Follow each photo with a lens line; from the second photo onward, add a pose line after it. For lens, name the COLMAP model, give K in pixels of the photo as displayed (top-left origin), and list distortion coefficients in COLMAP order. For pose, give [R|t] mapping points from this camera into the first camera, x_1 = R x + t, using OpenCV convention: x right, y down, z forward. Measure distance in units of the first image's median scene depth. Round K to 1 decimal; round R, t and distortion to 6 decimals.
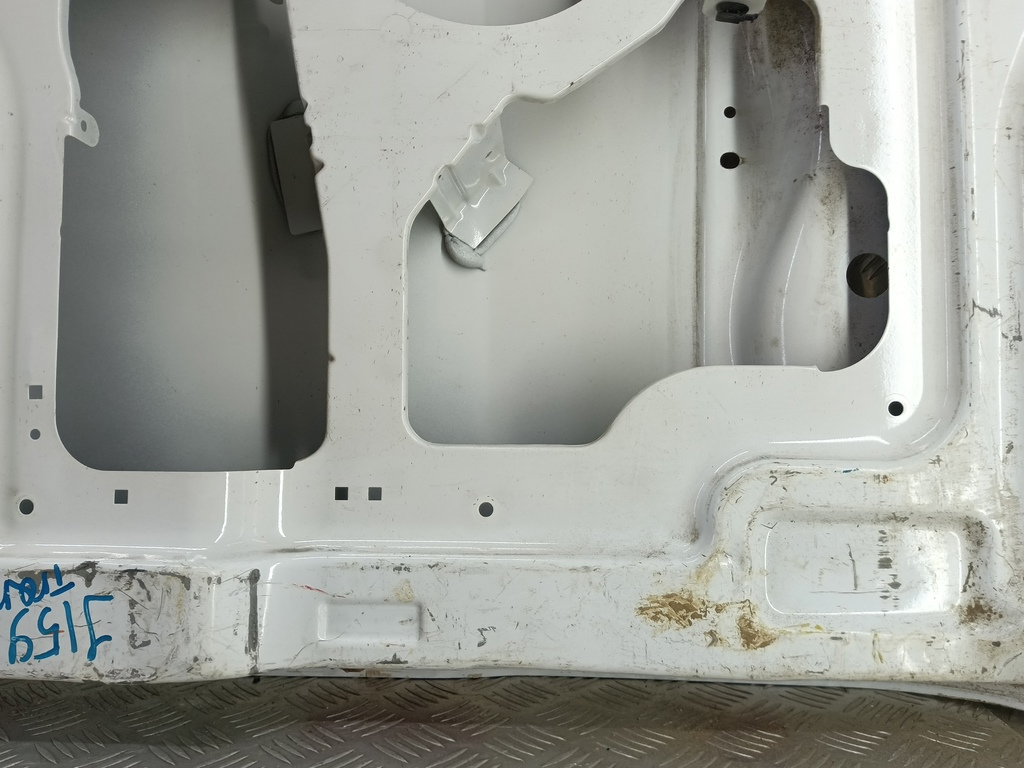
lens RADIAL K [[806.5, 0, 501.8], [0, 806.5, 399.2], [0, 0, 1]] dist [0.053135, -0.113933]
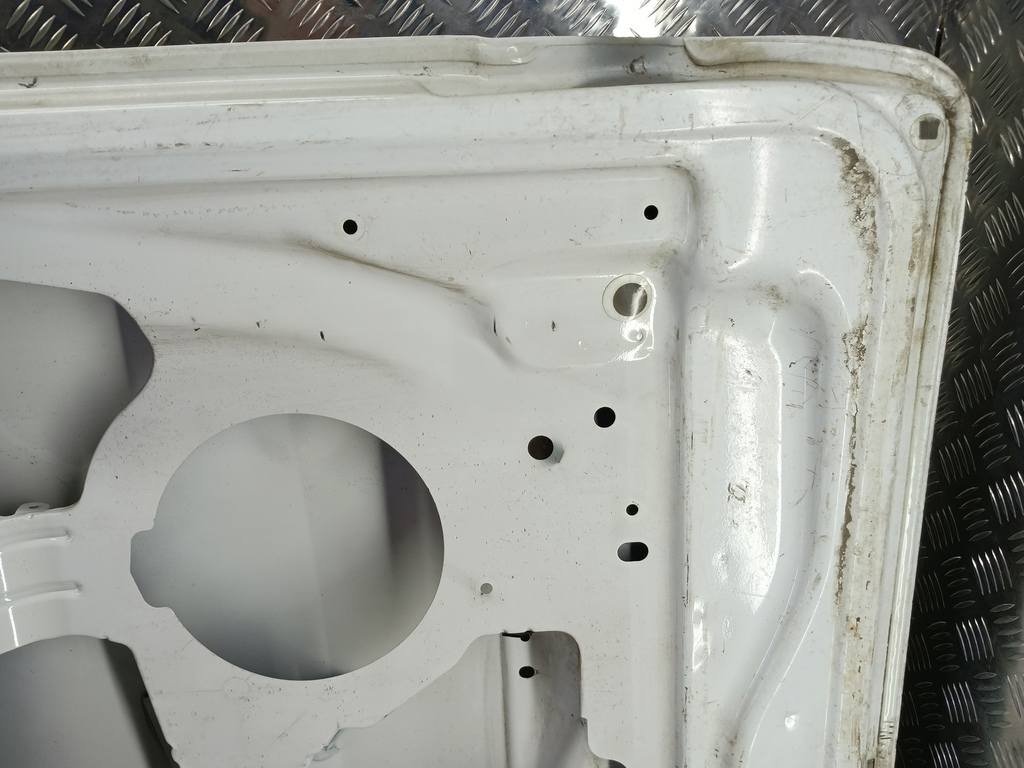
lens RADIAL K [[806.5, 0, 501.1], [0, 806.5, 388.6], [0, 0, 1]] dist [0.053135, -0.113933]
pose [[0.993750, -0.079381, 0.078477, 0.216424], [0.055089, 0.960233, 0.273710, -1.272489], [-0.097084, -0.267676, 0.958605, -0.084721]]
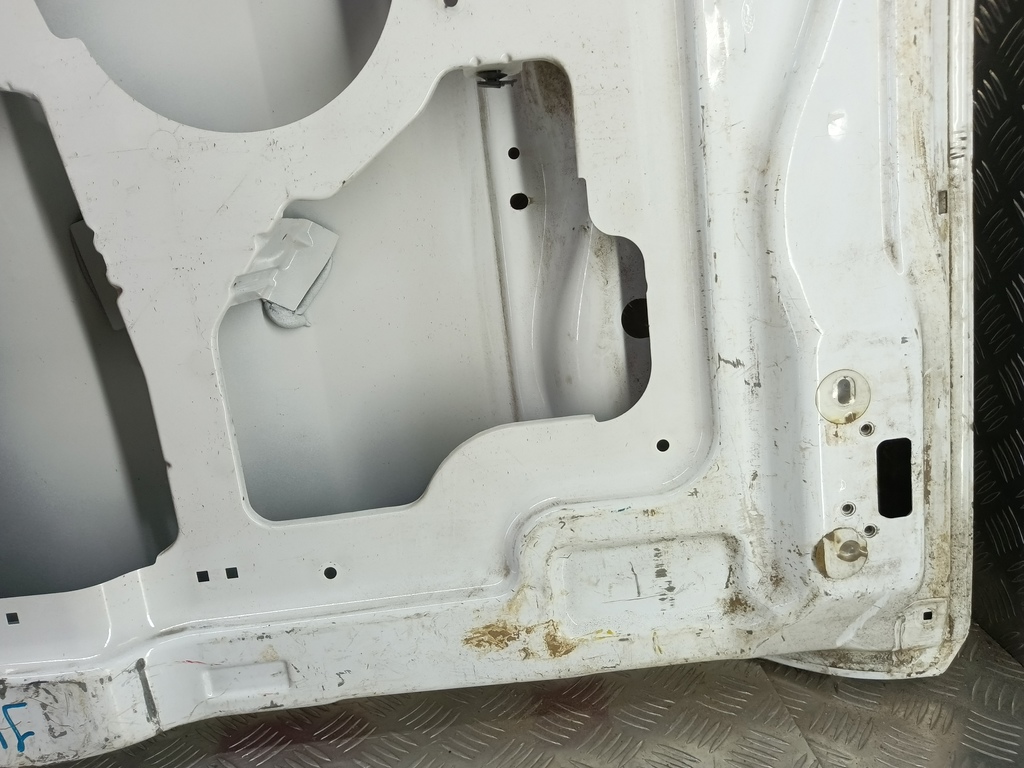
lens RADIAL K [[806.5, 0, 501.9], [0, 806.5, 399.8], [0, 0, 1]] dist [0.053135, -0.113933]
pose [[0.989992, -0.137101, 0.033461, 0.227419], [0.124998, 0.961920, 0.243076, -0.367692], [-0.065513, -0.236461, 0.969430, -0.096928]]
